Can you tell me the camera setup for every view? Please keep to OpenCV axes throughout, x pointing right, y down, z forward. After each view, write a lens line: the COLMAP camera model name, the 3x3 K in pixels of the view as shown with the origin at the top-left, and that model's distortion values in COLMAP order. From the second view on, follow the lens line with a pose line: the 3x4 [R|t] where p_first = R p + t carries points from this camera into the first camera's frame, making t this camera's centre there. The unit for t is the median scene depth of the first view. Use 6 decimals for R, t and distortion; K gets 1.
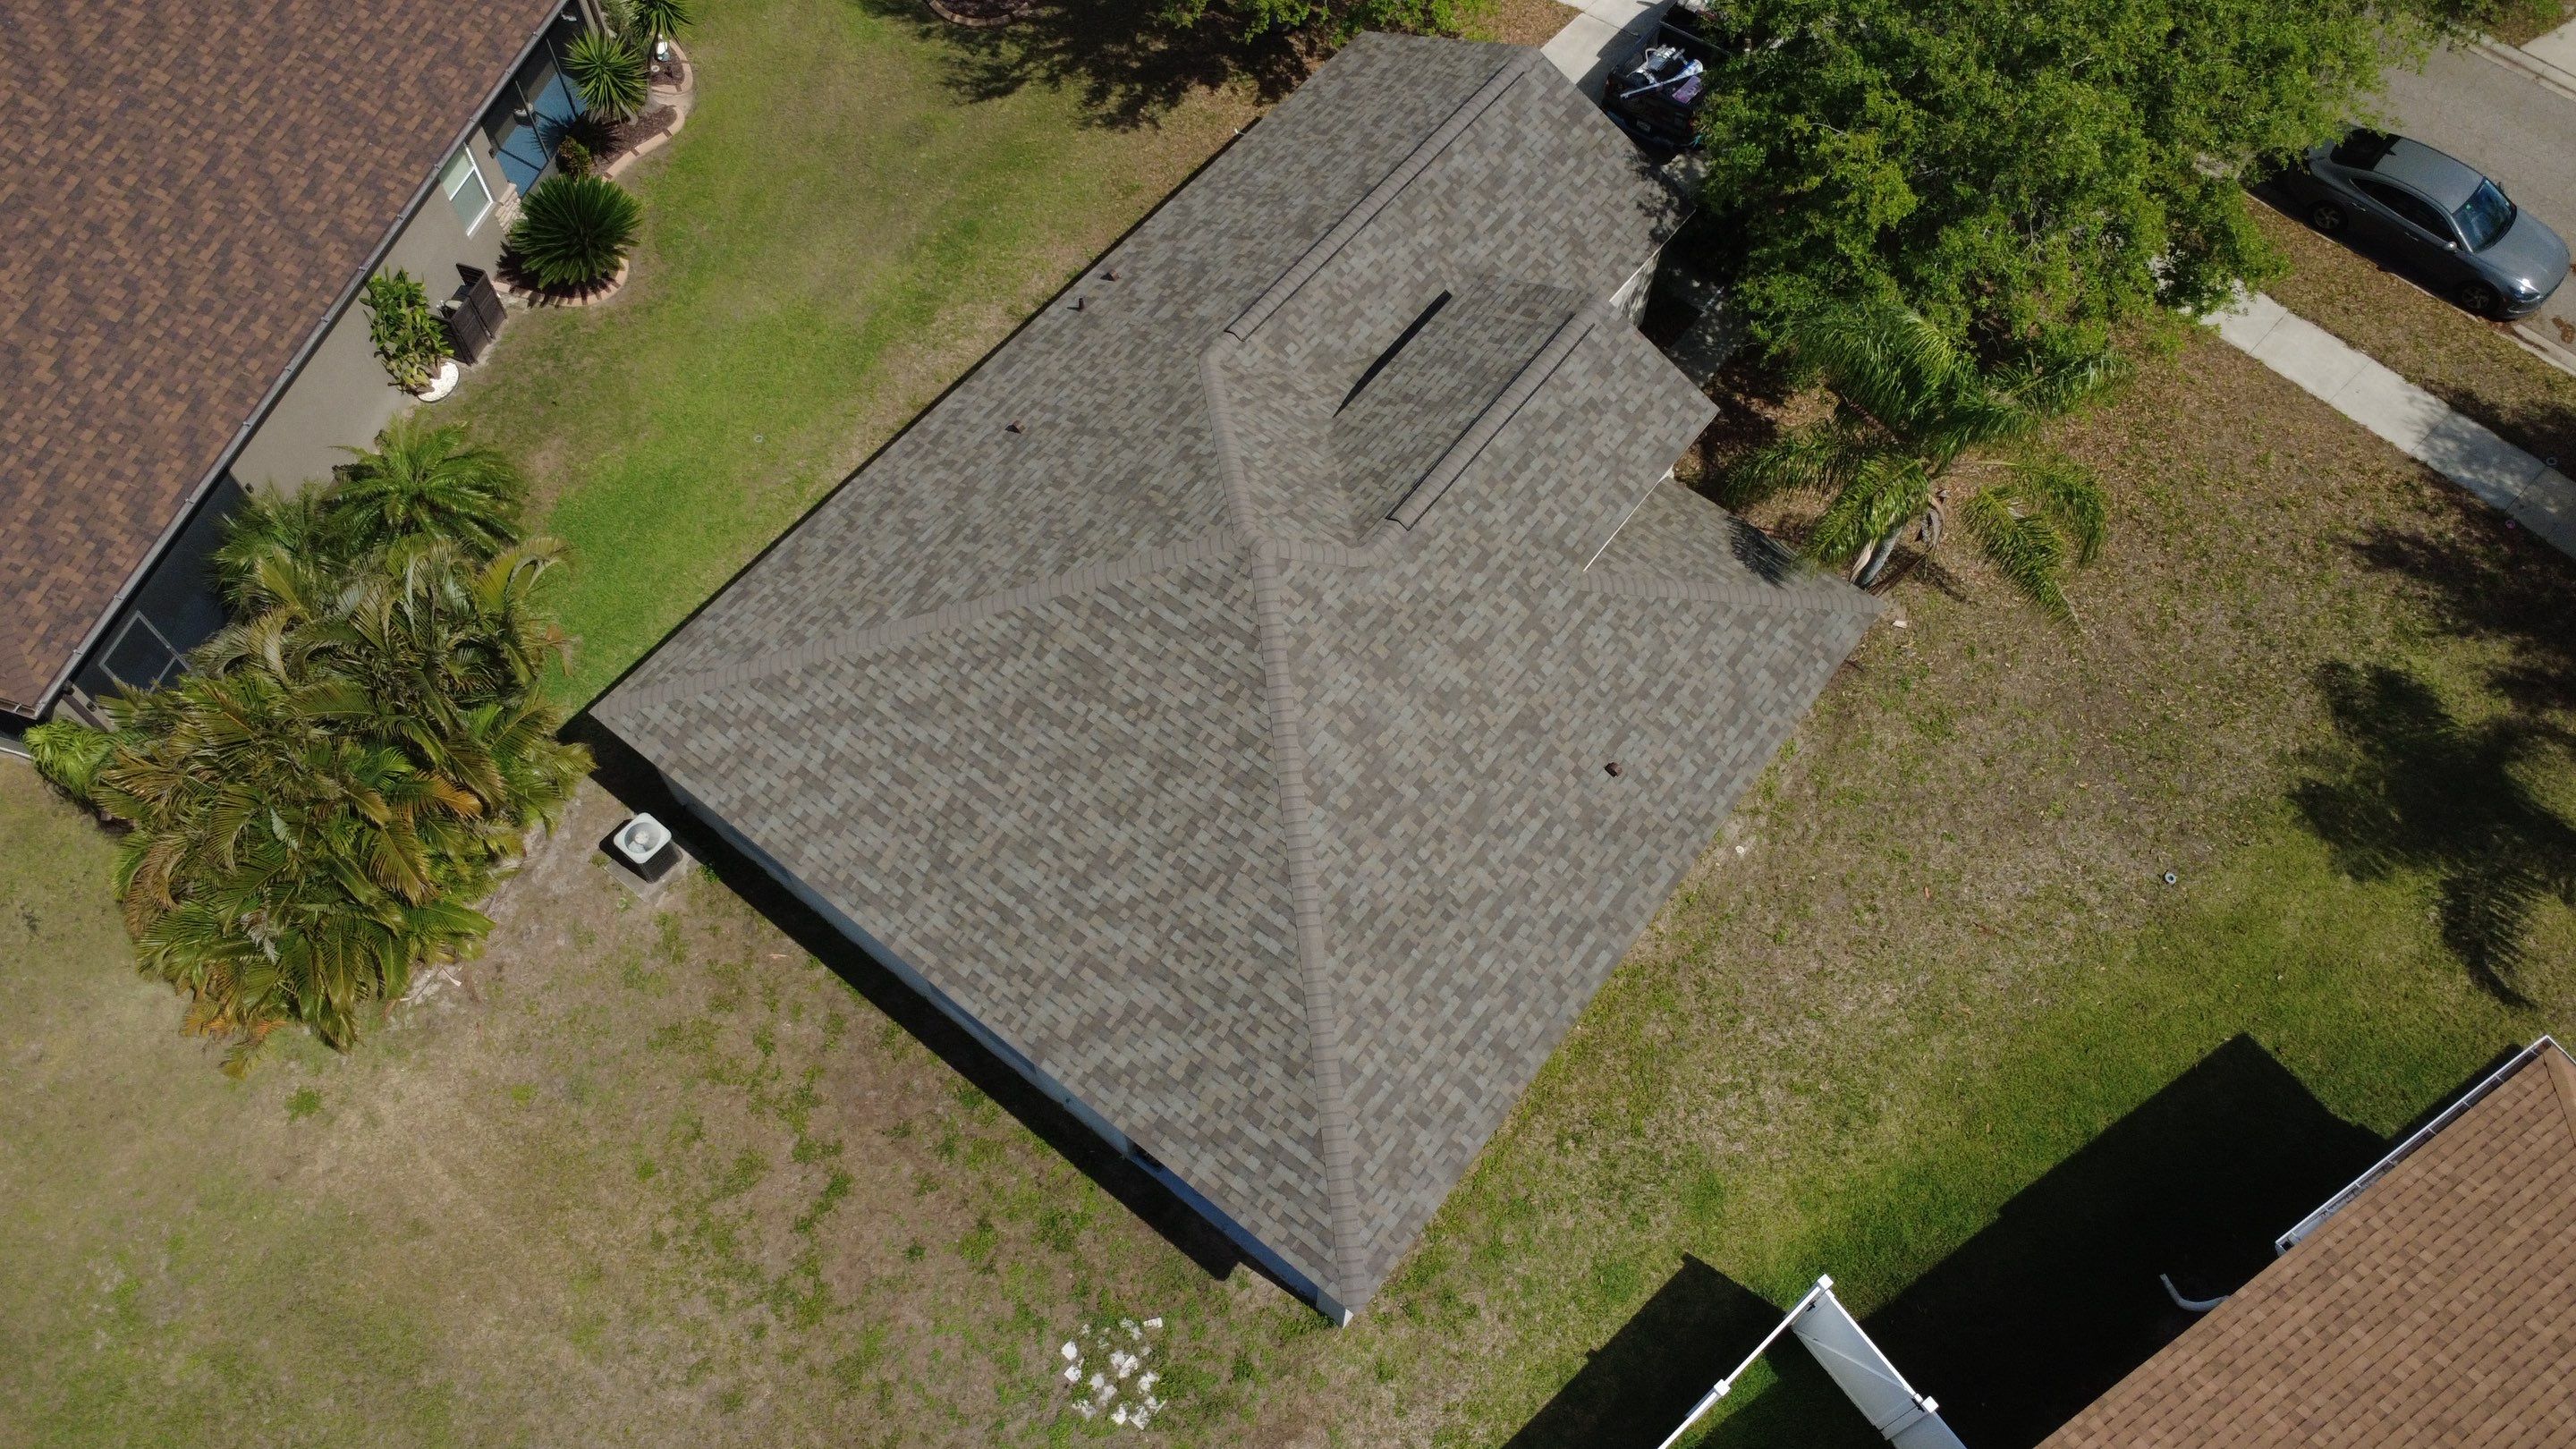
lens RADIAL K [[1877.3, 0, 1283.9], [0, 1877.3, 720.0], [0, 0, 1]] dist [-0.002268, 0.002714]
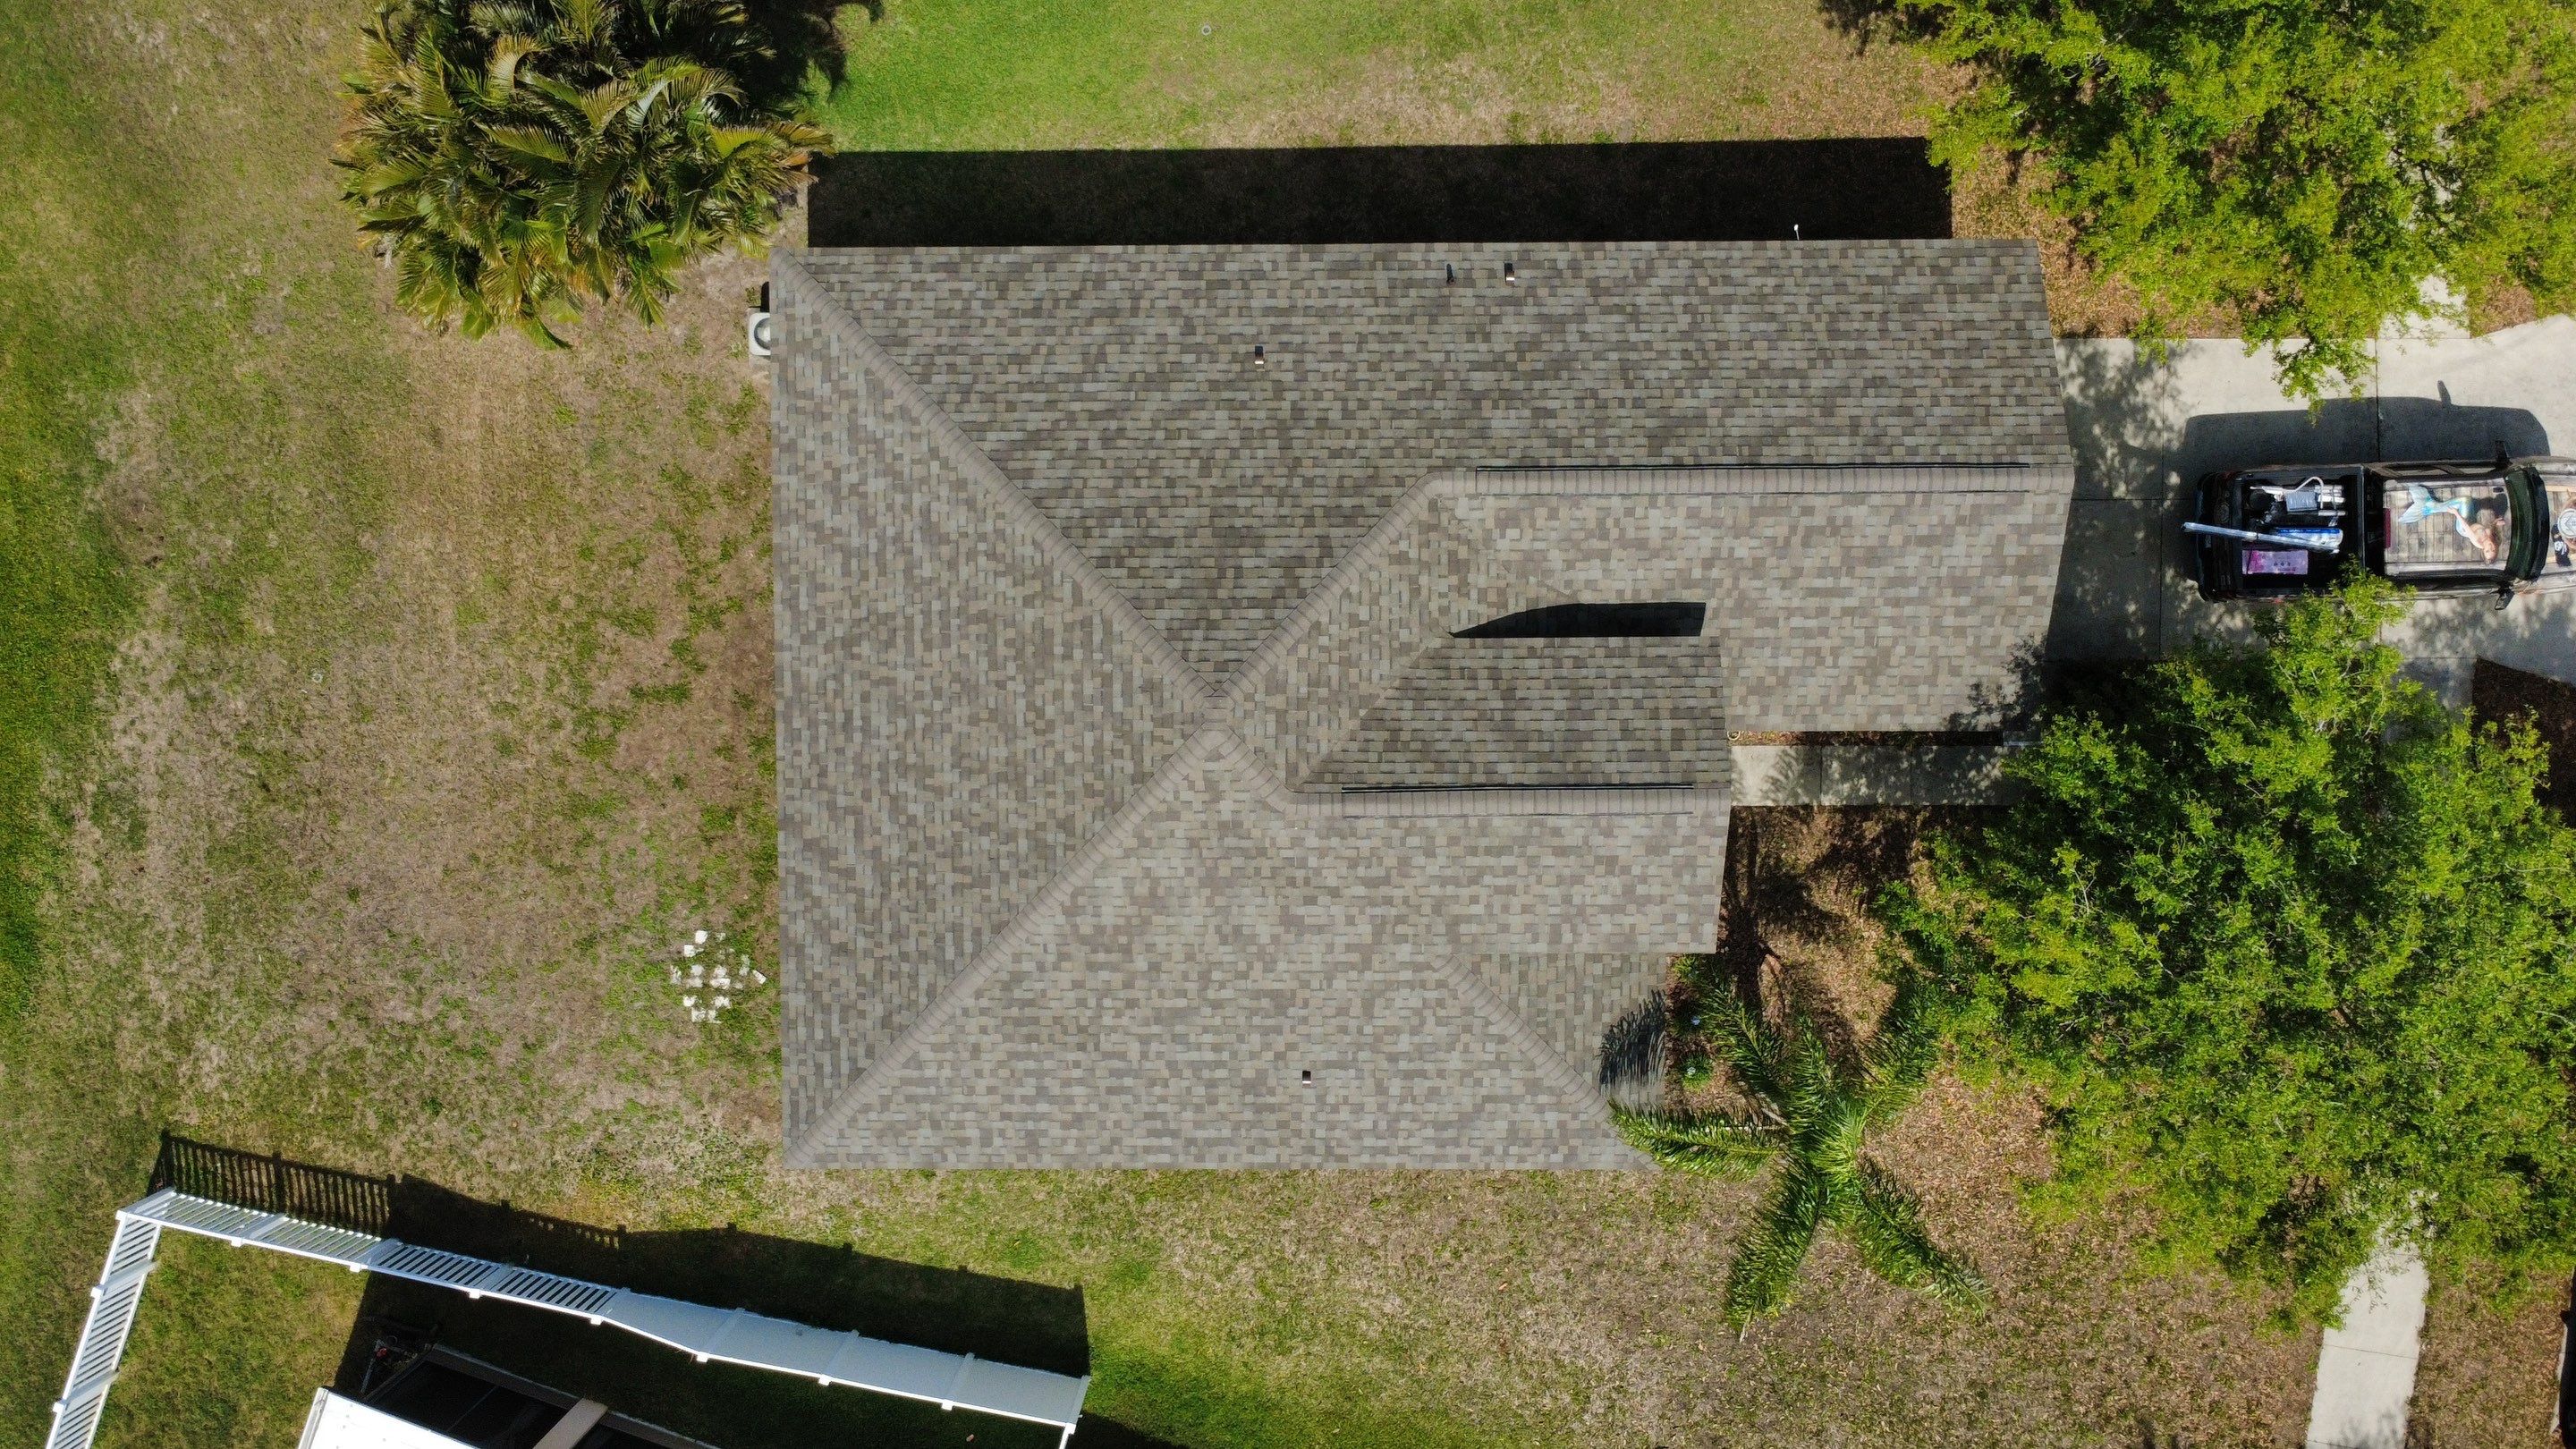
lens RADIAL K [[1877.3, 0, 1283.9], [0, 1877.3, 720.0], [0, 0, 1]] dist [-0.002268, 0.002714]
pose [[0.616969, 0.786873, 0.013418, -0.006122], [-0.663836, 0.511191, 0.545899, -0.623118], [0.422694, -0.345710, 0.837744, 0.167523]]
